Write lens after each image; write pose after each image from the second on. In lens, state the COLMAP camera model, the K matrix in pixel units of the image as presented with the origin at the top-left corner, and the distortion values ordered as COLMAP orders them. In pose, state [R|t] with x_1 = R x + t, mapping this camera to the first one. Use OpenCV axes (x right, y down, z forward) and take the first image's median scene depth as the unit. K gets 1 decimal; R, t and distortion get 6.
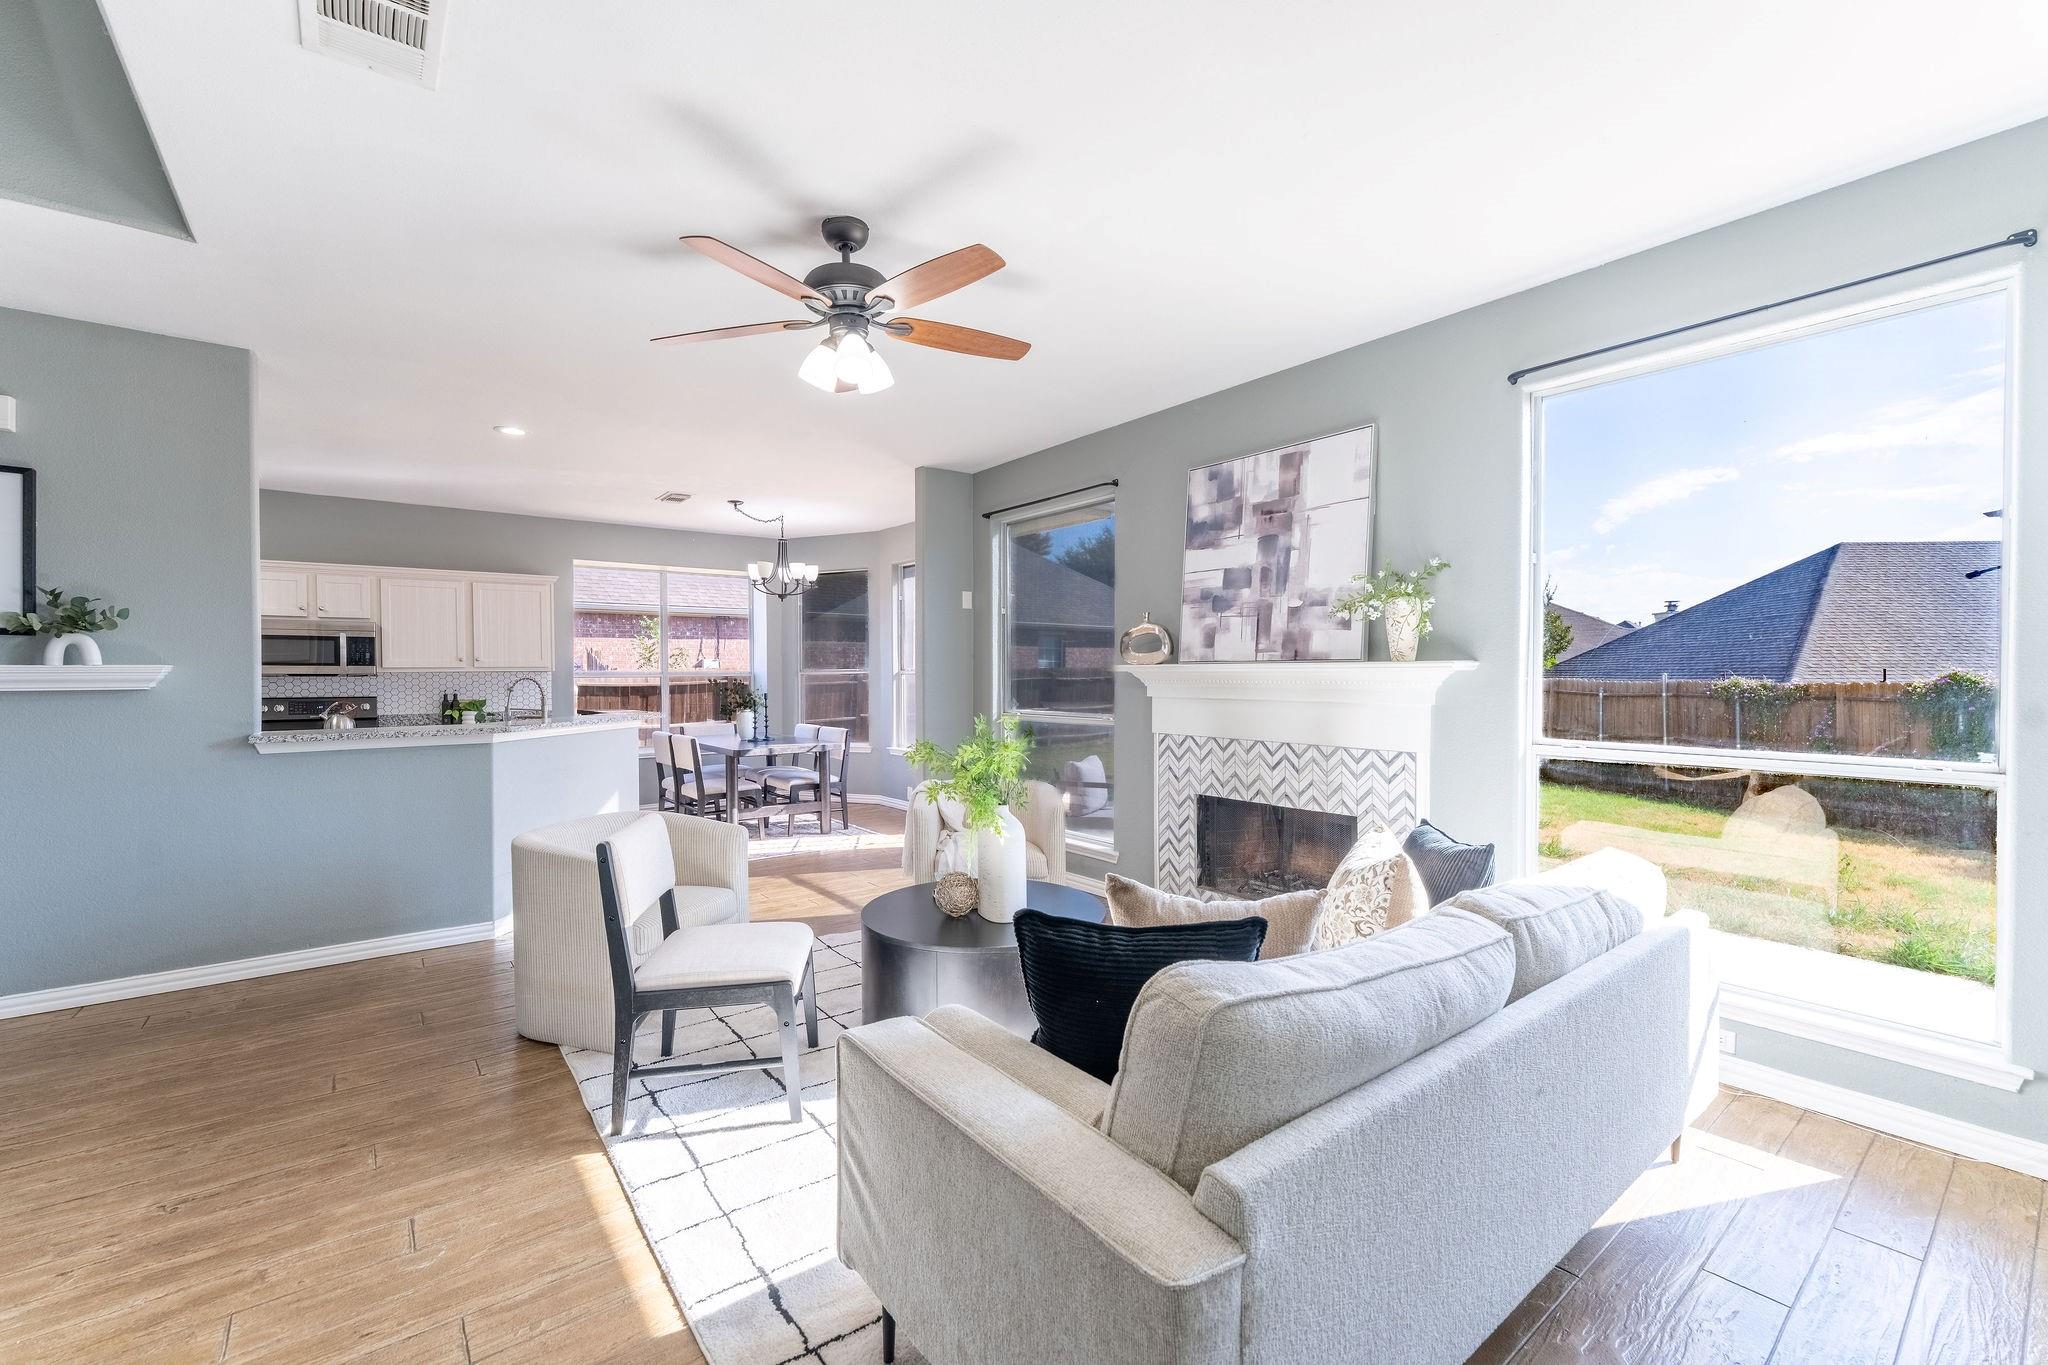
lens RADIAL K [[839.6, 0, 1013.4], [0, 839.6, 682.5], [0, 0, 1]] dist [0.001111, -0.000723]
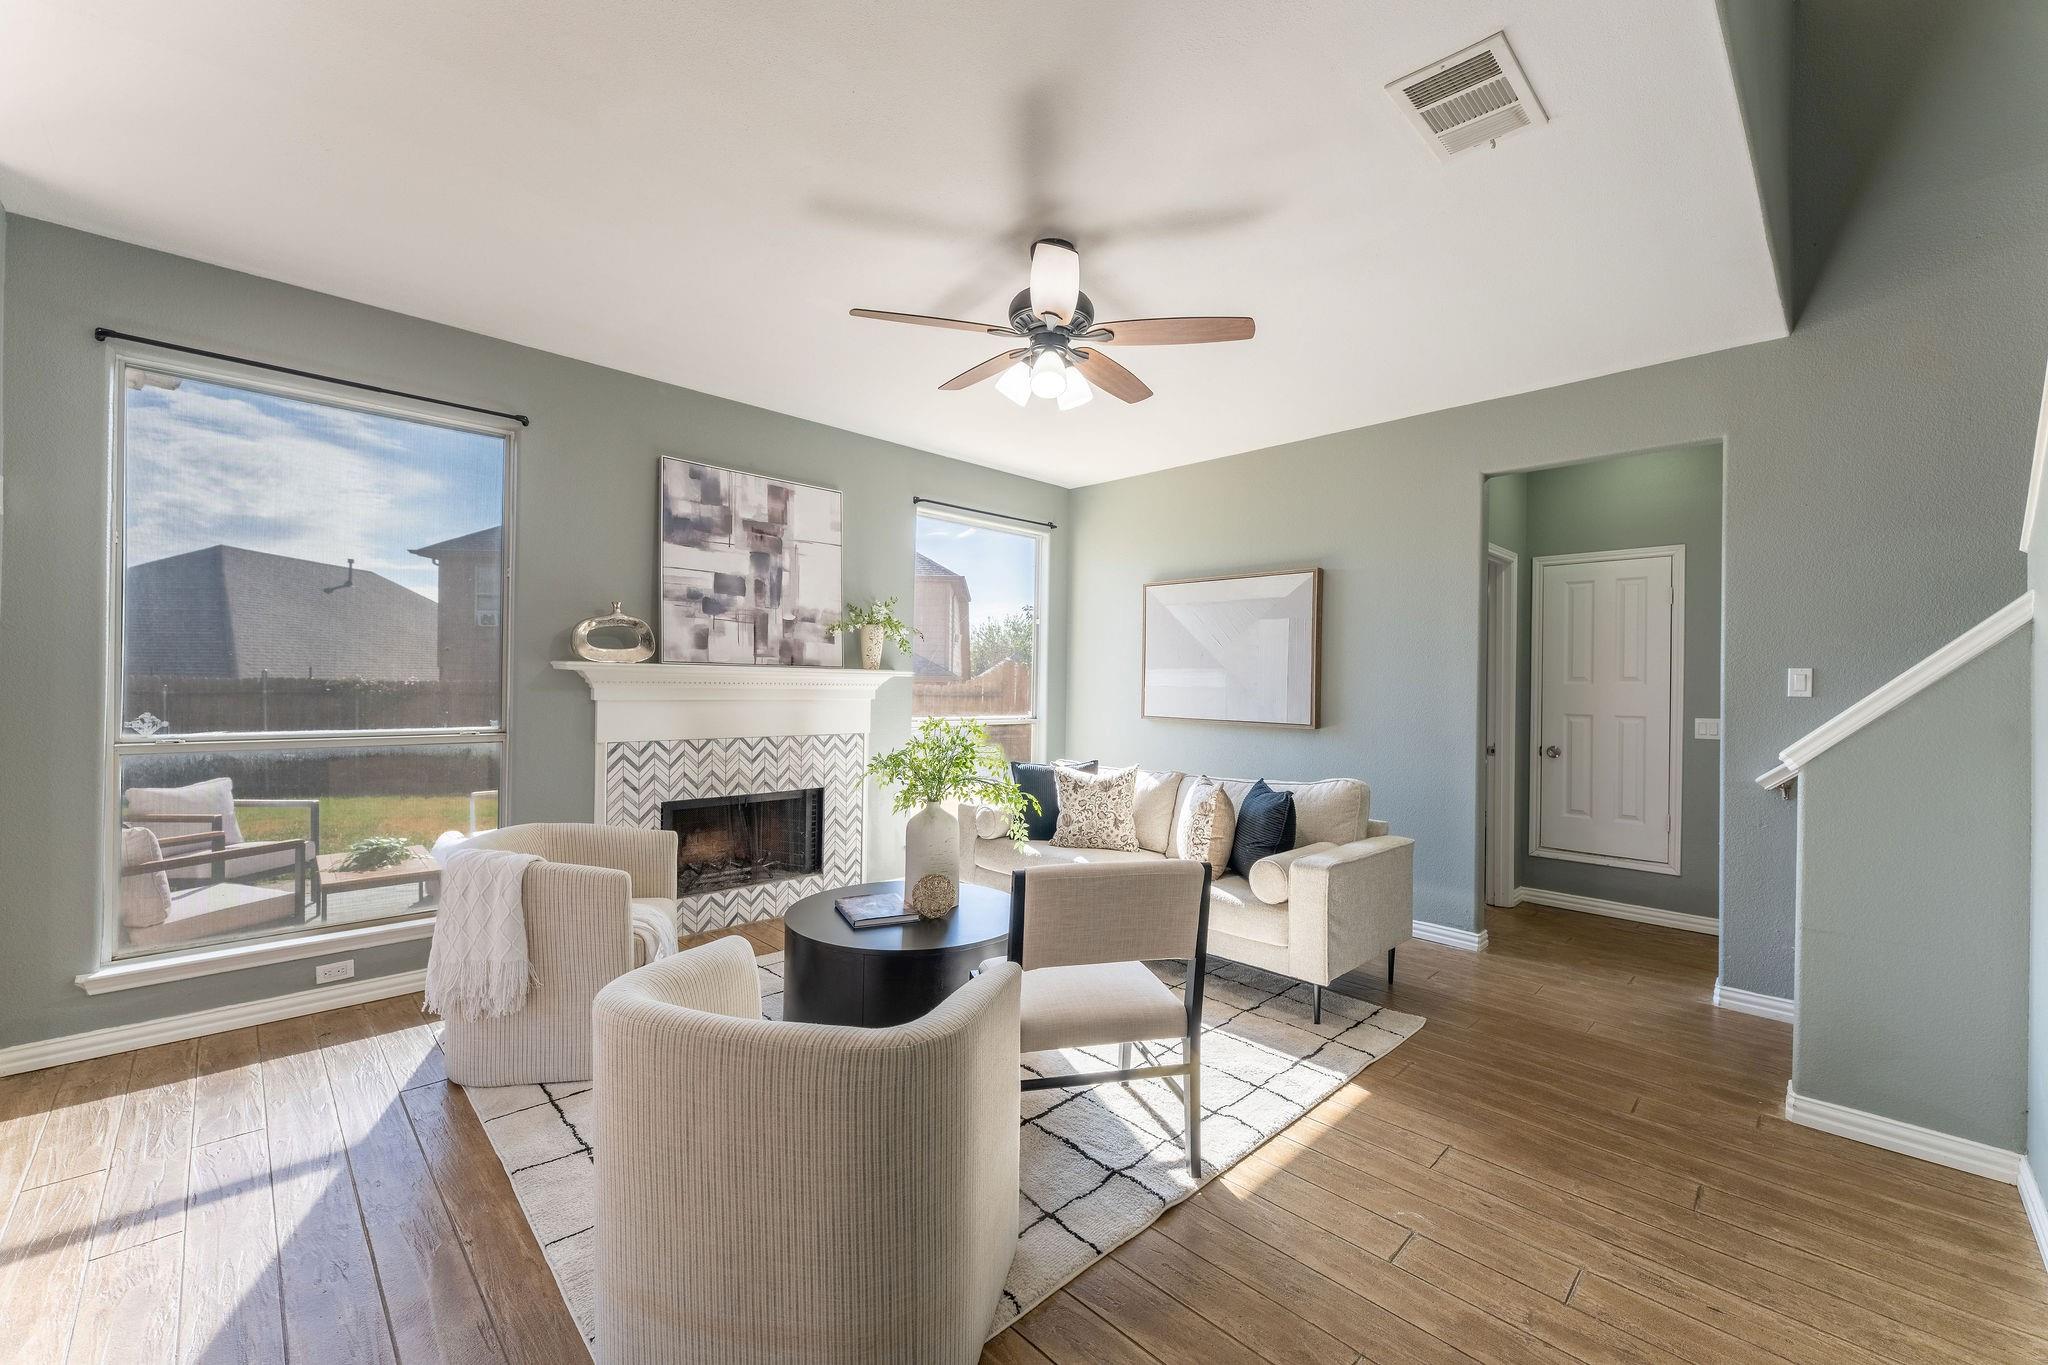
lens RADIAL K [[814.8, 0, 1016.4], [0, 814.8, 682.0], [0, 0, 1]] dist [0.000000, -0.000481]
pose [[-0.112848, 0.000326, 0.993612, -0.788778], [-0.005210, 0.999986, -0.000920, -0.003186], [-0.993599, -0.005281, -0.112845, 0.762013]]
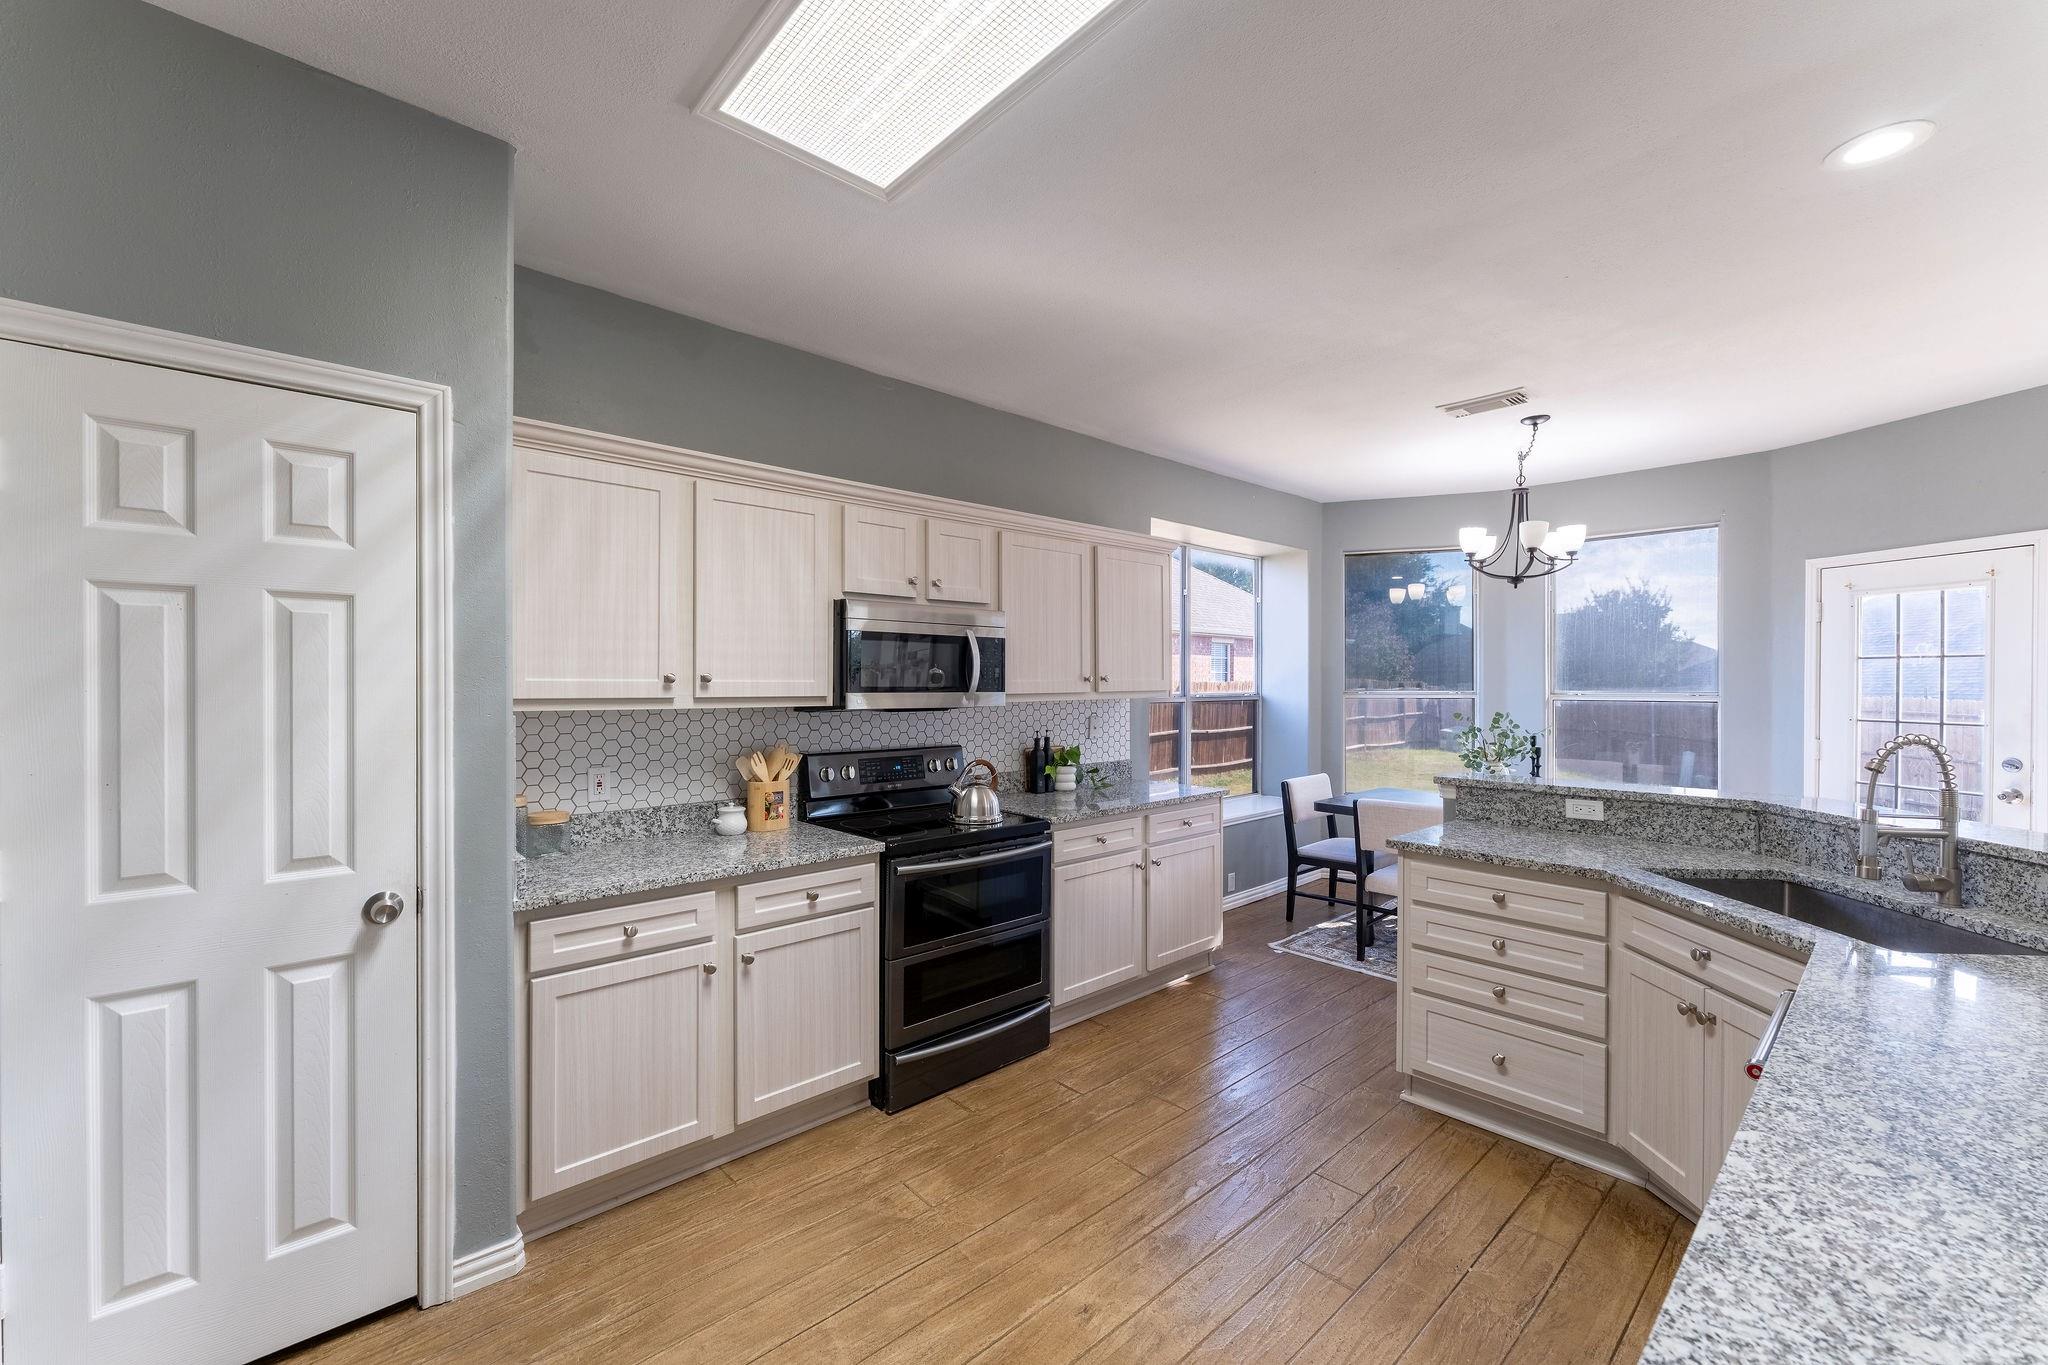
lens RADIAL K [[814.8, 0, 1016.4], [0, 814.8, 682.0], [0, 0, 1]] dist [0.000000, -0.000481]
pose [[0.997225, 0.005549, 0.074246, -1.253950], [-0.005062, 0.999964, -0.006737, -0.035538], [-0.074281, 0.006343, 0.997217, 0.755809]]
